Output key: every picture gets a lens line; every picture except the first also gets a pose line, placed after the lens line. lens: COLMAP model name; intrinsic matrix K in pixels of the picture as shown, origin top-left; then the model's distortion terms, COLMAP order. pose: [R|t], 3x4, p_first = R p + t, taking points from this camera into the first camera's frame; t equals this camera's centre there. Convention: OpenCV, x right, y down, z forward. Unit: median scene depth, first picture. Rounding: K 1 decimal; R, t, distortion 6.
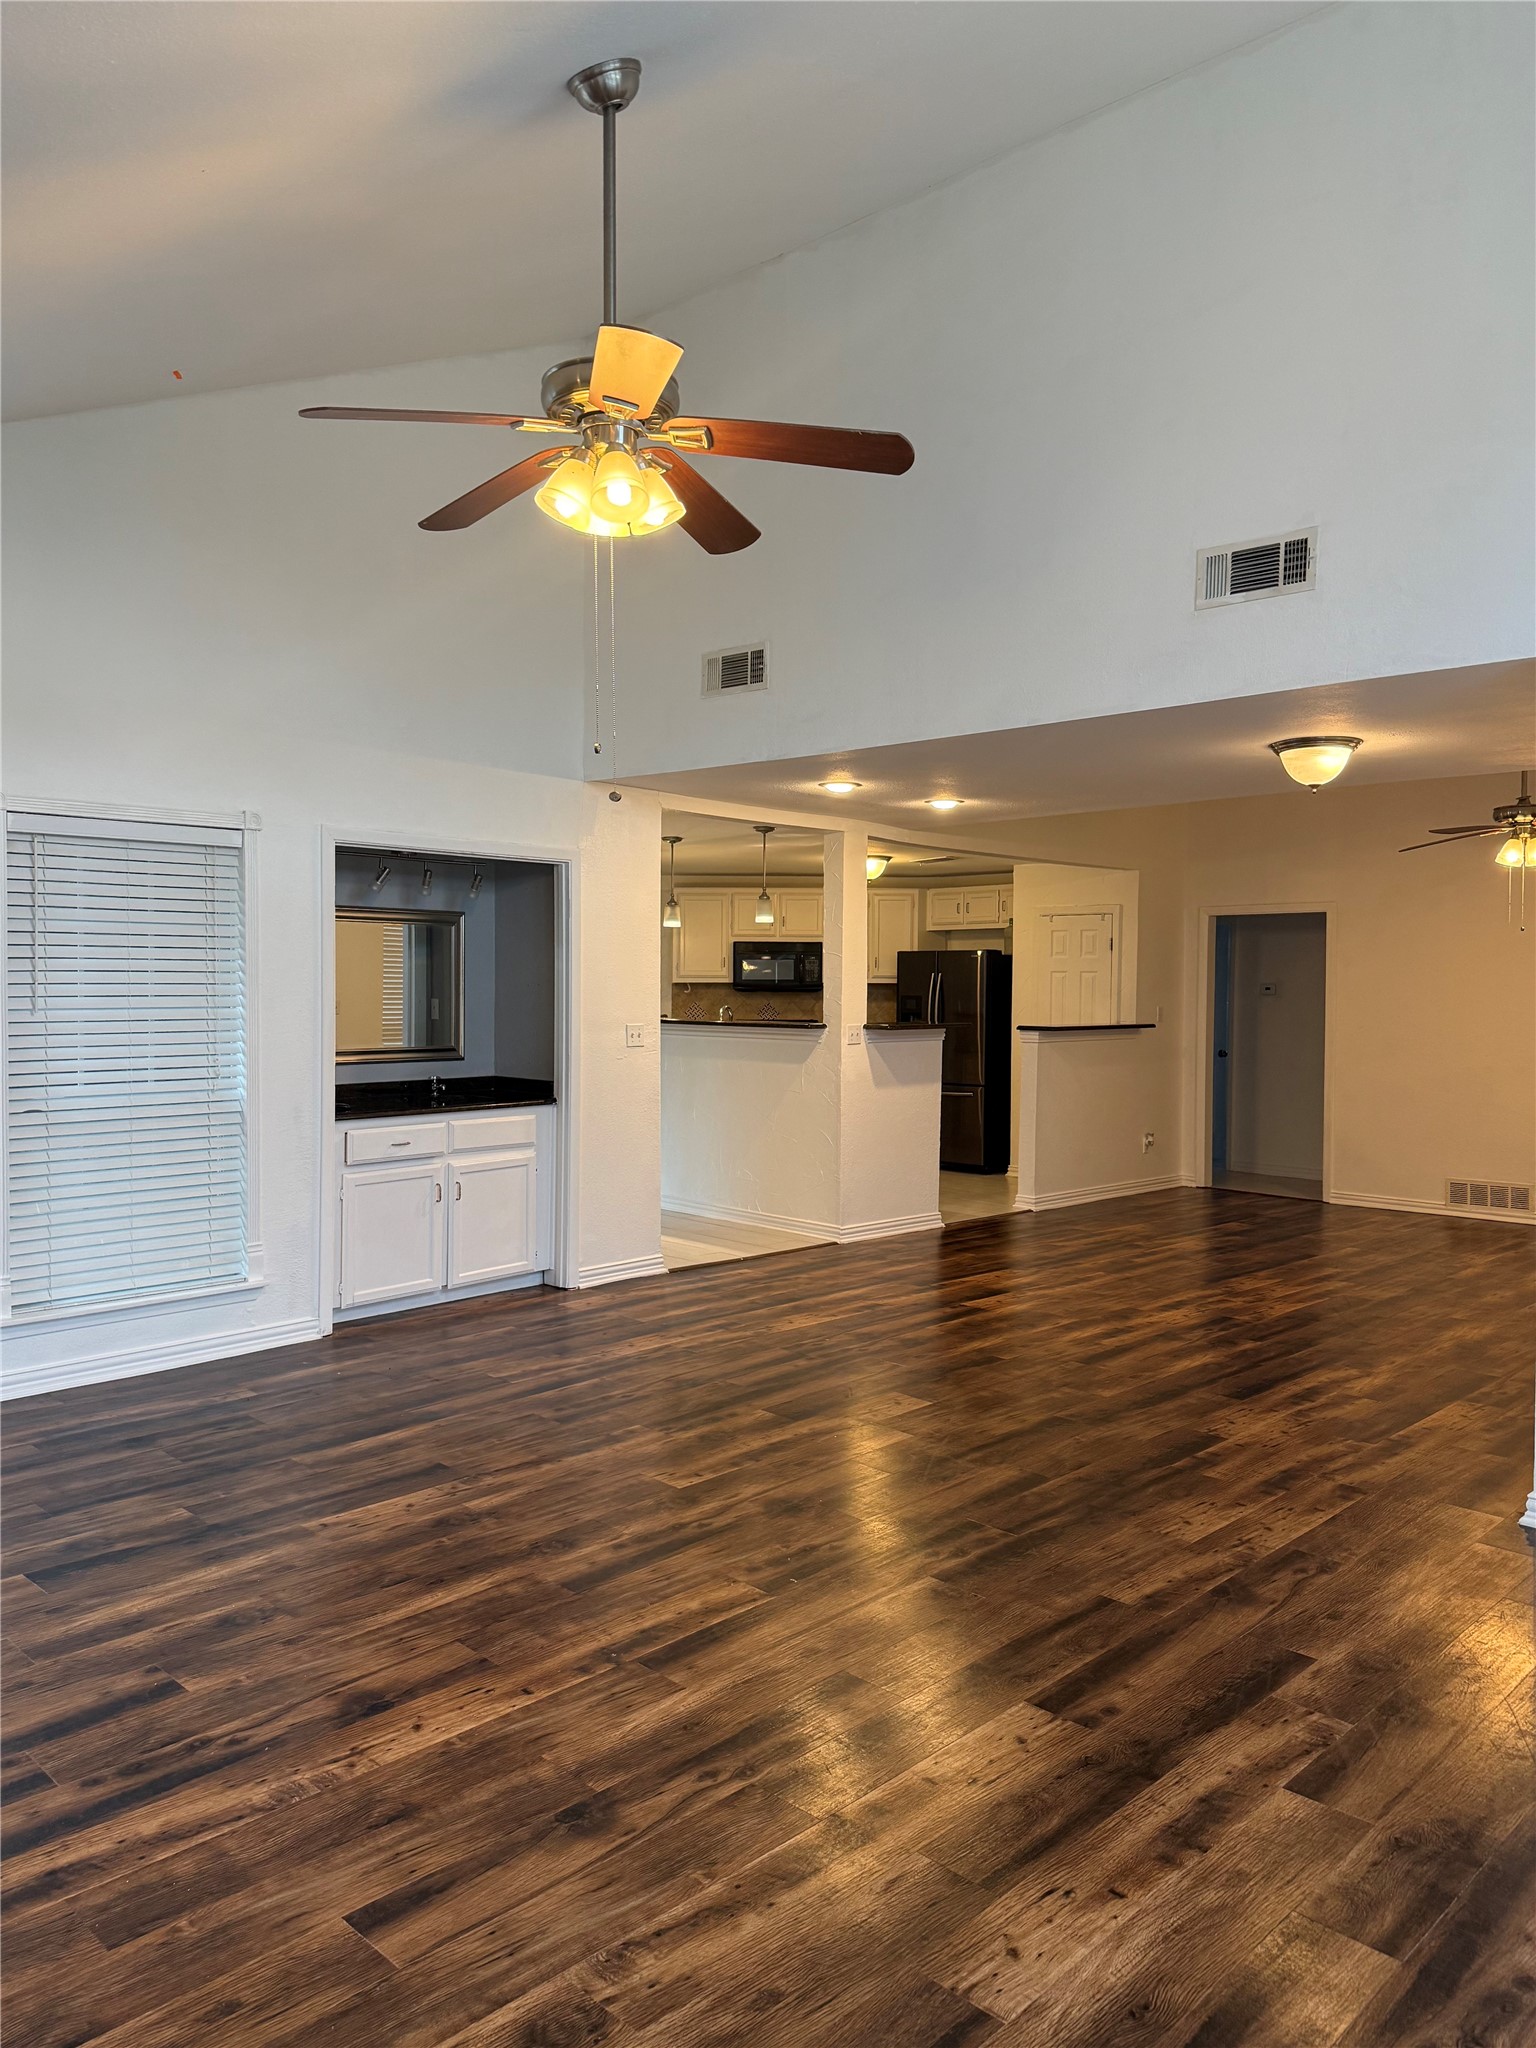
lens RADIAL K [[1469.0, 0, 777.7], [0, 1469.0, 1018.3], [0, 0, 1]] dist [0.078704, -0.093190]
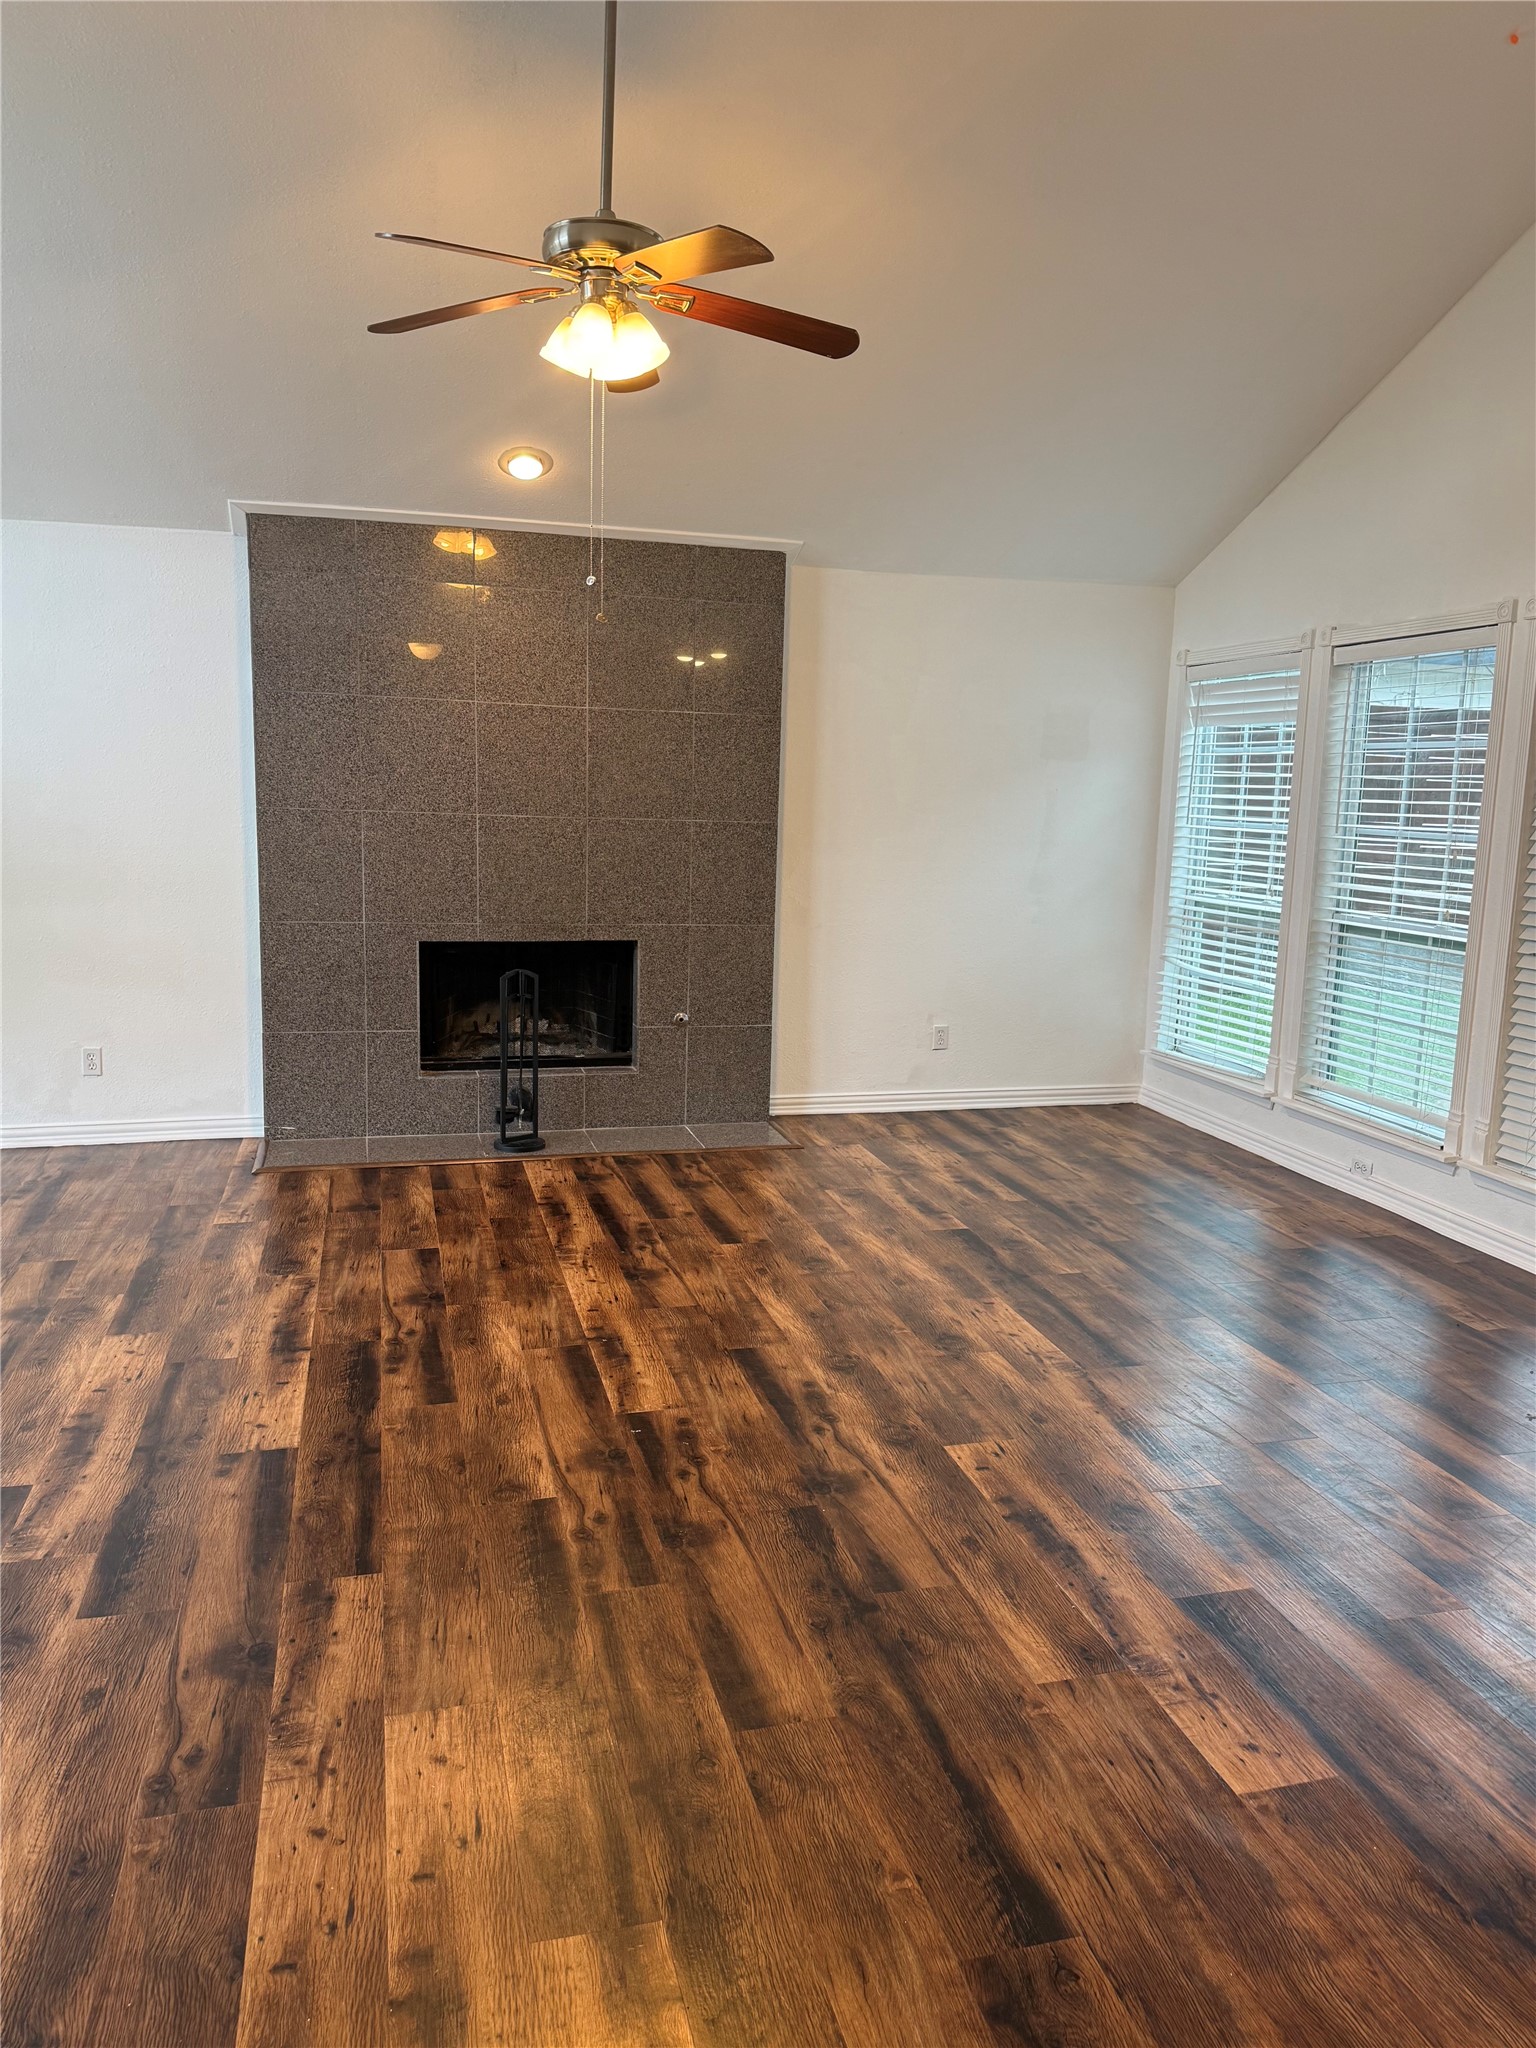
lens RADIAL K [[1469.0, 0, 772.9], [0, 1469.0, 1014.6], [0, 0, 1]] dist [0.078704, -0.093190]
pose [[-0.513578, 0.116300, -0.850124, 0.734442], [-0.052154, 0.984709, 0.166219, -0.041345], [0.856456, 0.129703, -0.499660, 1.513851]]
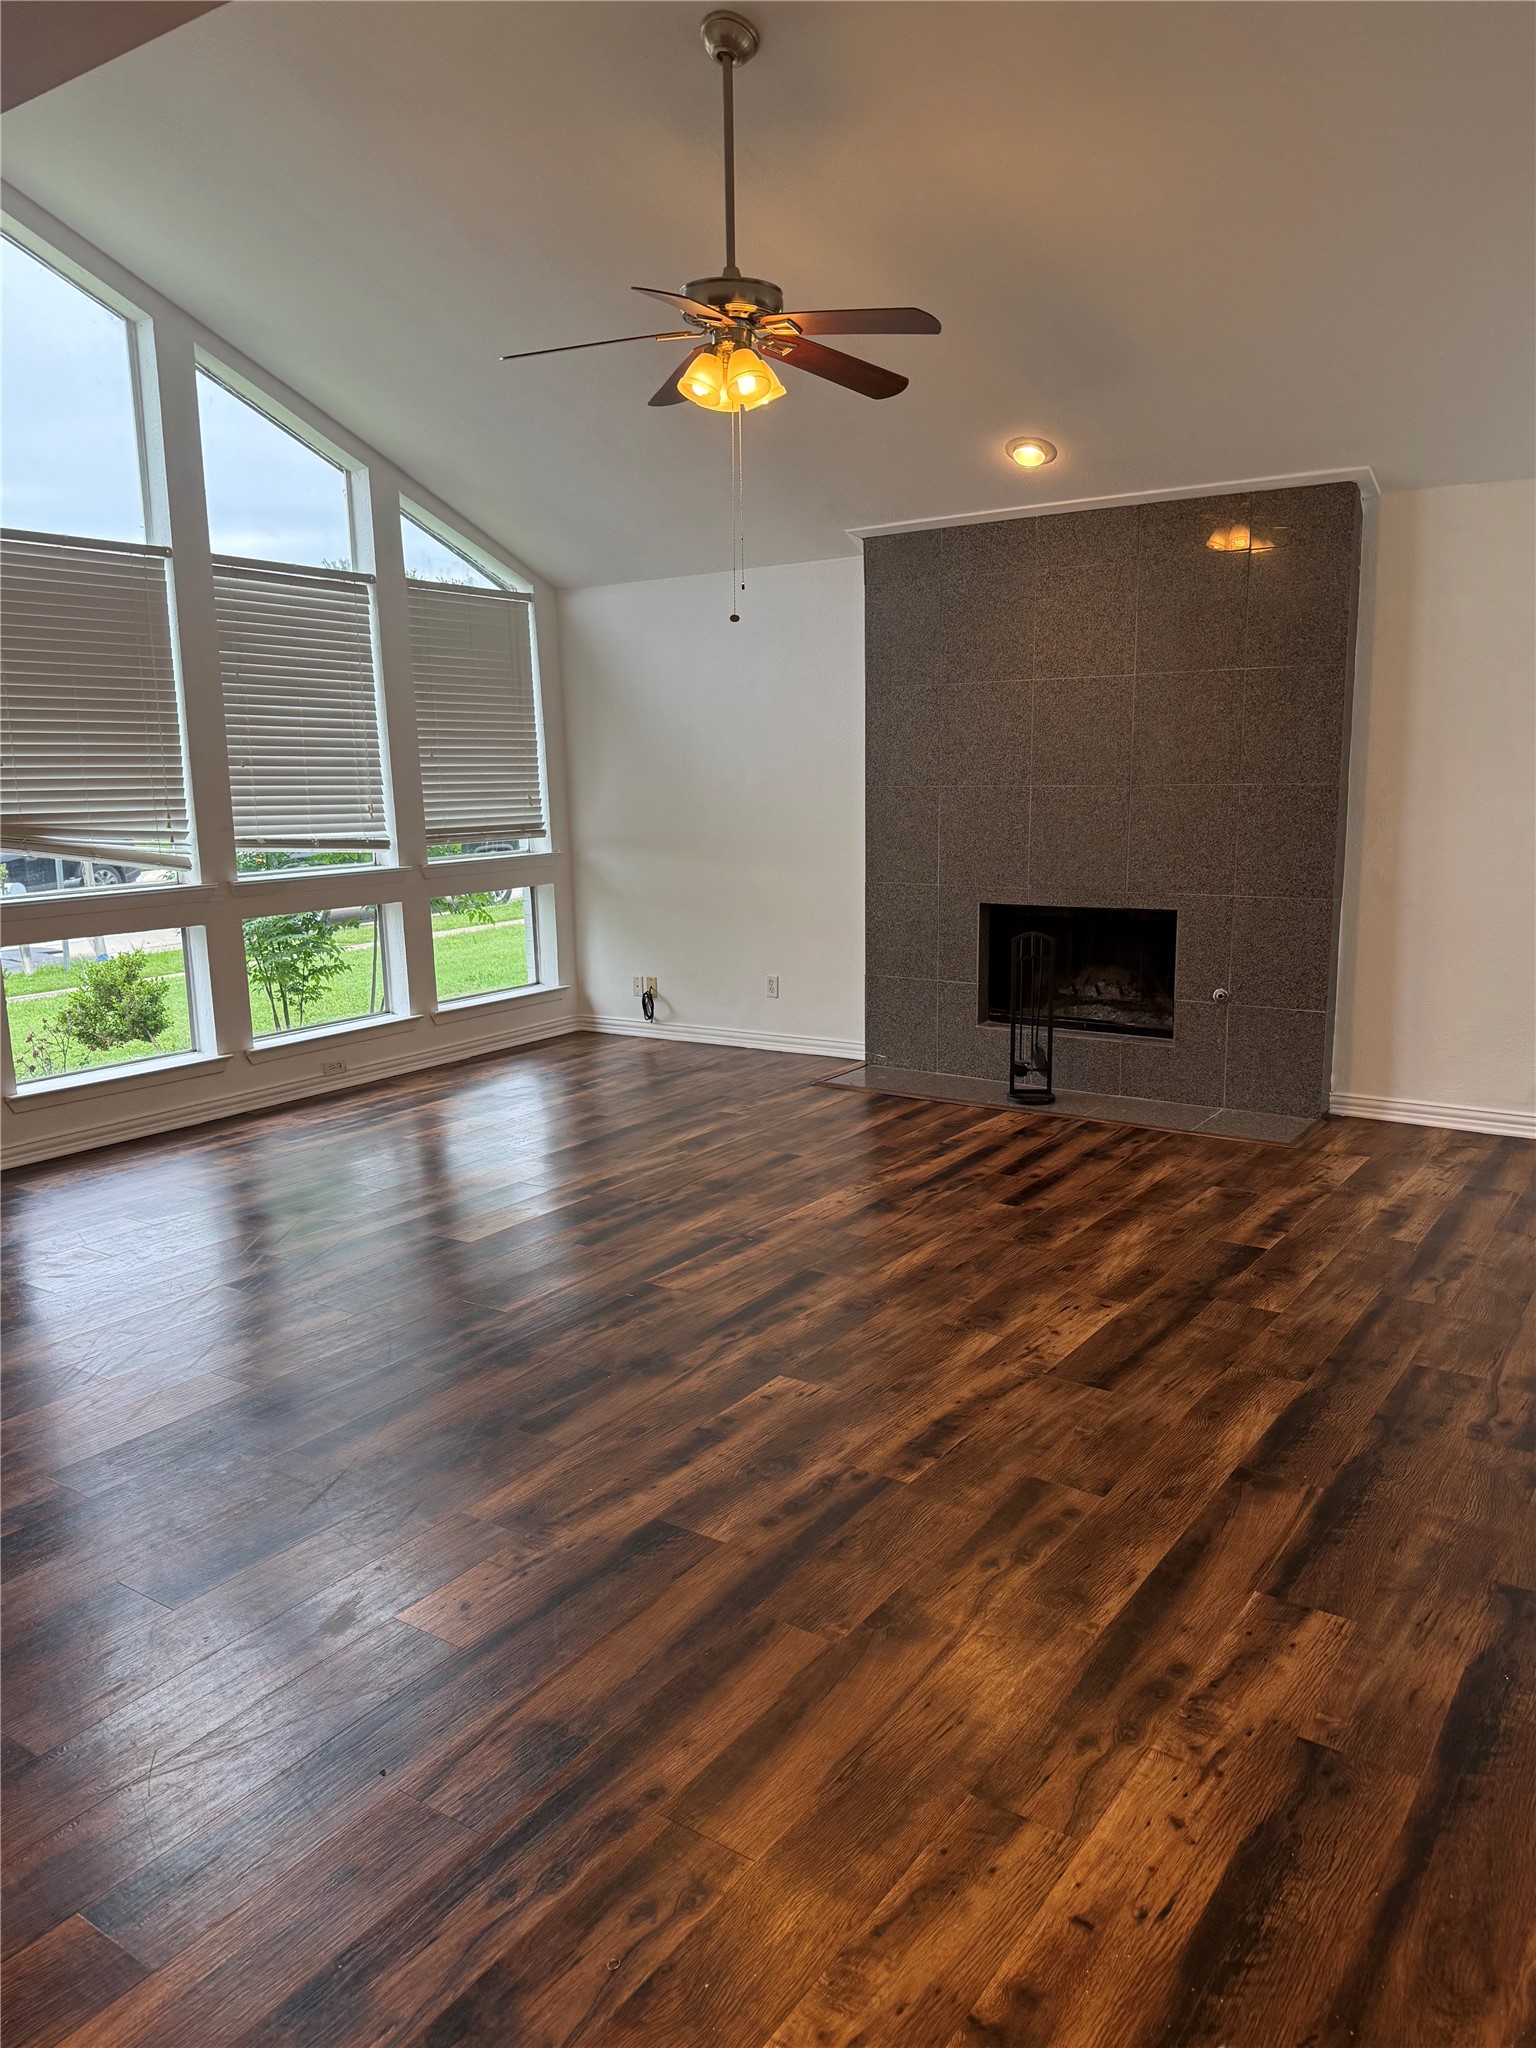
lens RADIAL K [[1469.0, 0, 756.5], [0, 1469.0, 1011.8], [0, 0, 1]] dist [0.078704, -0.093190]
pose [[-0.989158, 0.042583, -0.140549, 0.065054], [0.013909, 0.979901, 0.198997, -0.060735], [0.146198, 0.194884, -0.969869, 2.084285]]
